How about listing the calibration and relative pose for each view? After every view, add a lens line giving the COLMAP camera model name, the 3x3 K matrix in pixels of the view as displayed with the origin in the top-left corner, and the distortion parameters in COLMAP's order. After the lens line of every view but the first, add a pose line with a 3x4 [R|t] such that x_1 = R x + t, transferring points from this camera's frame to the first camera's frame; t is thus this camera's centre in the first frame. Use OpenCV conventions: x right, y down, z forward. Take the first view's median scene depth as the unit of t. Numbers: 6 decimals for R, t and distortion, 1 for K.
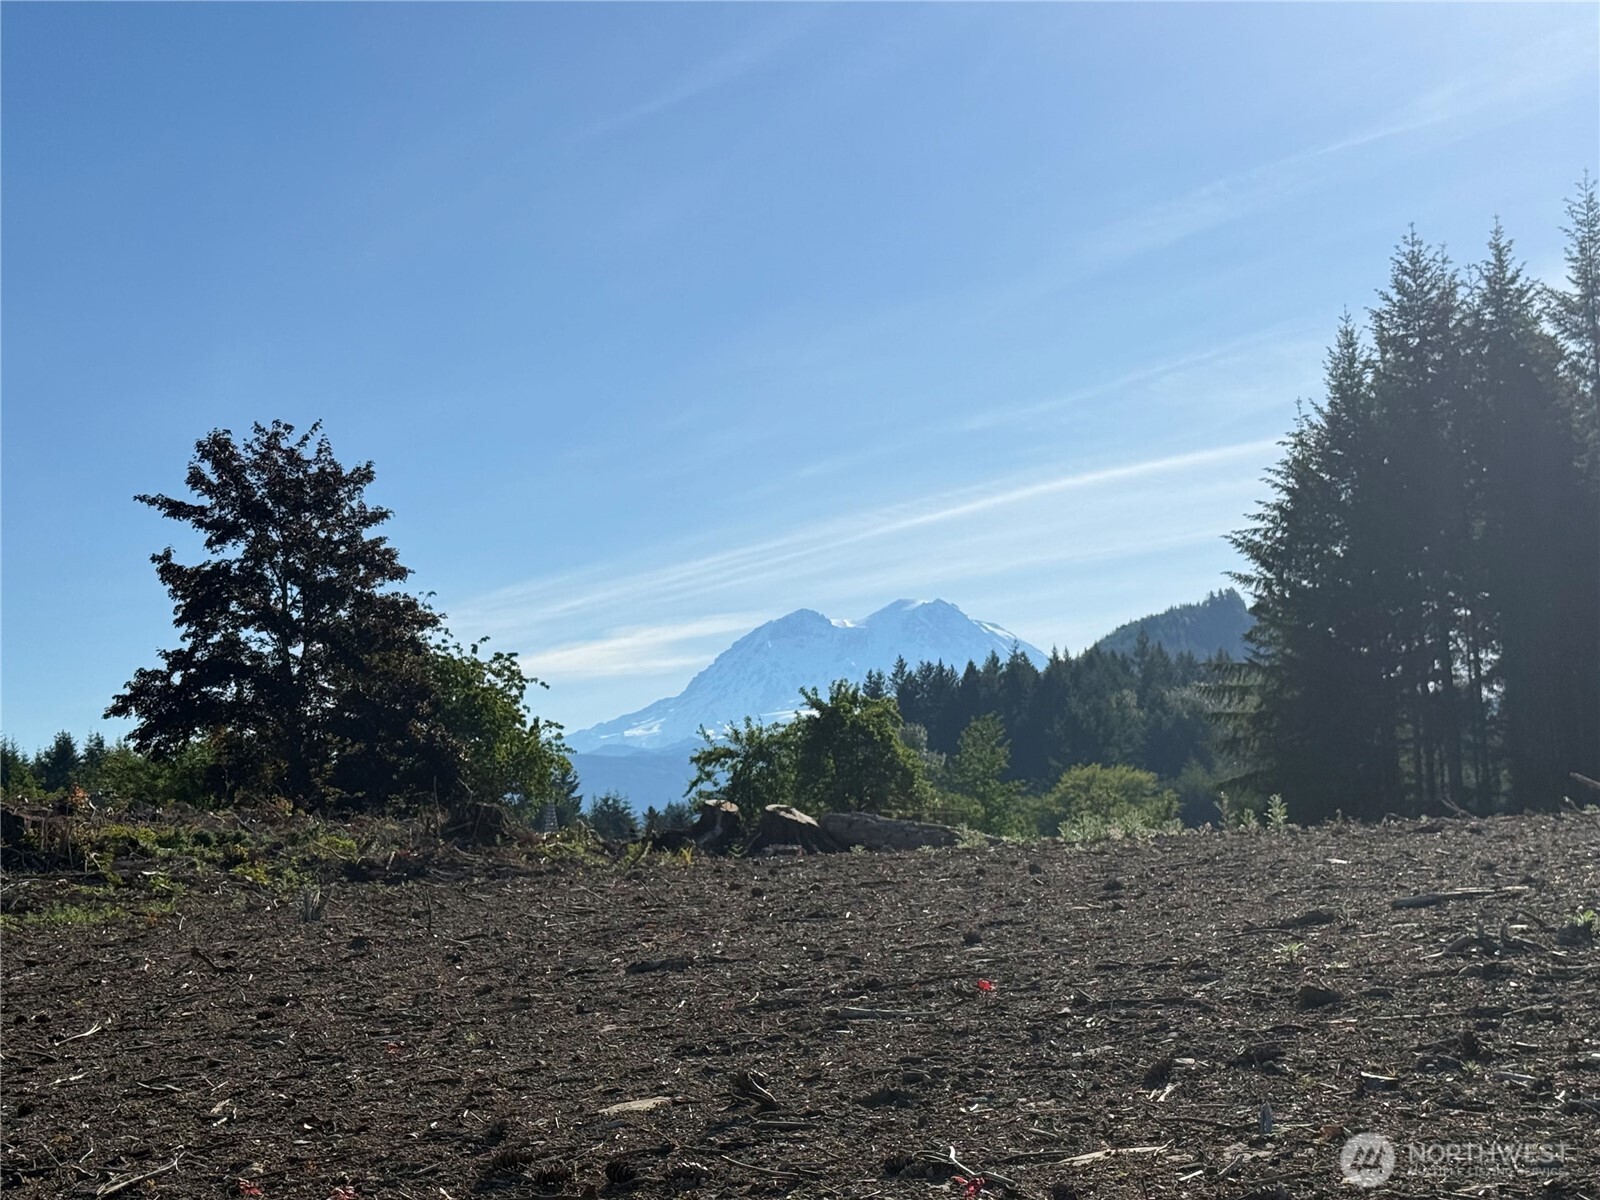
lens RADIAL K [[2733.6, 0, 820.9], [0, 2733.6, 600.2], [0, 0, 1]] dist [0.138986, 0.018876]
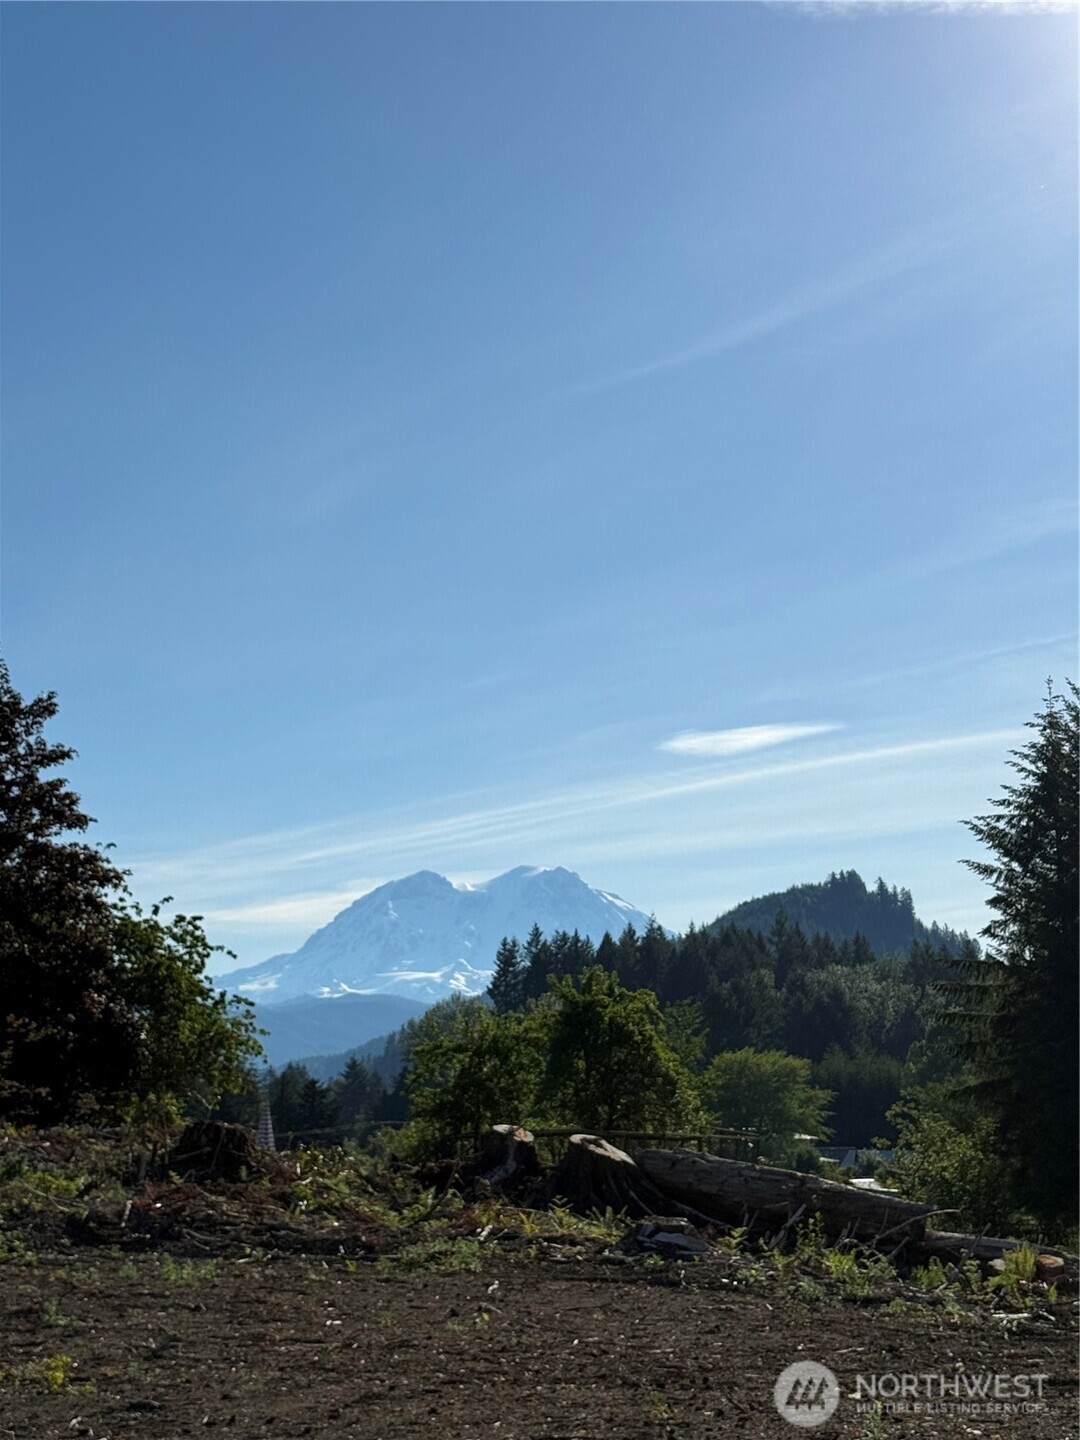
lens RADIAL K [[2518.4, 0, 540.0], [0, 2518.4, 720.0], [0, 0, 1]] dist [0.152332, -0.190799]
pose [[0.997031, 0.049391, 0.059078, -0.055708], [-0.046016, 0.997303, -0.057183, -0.002538], [-0.061743, 0.054295, 0.996614, 0.181746]]
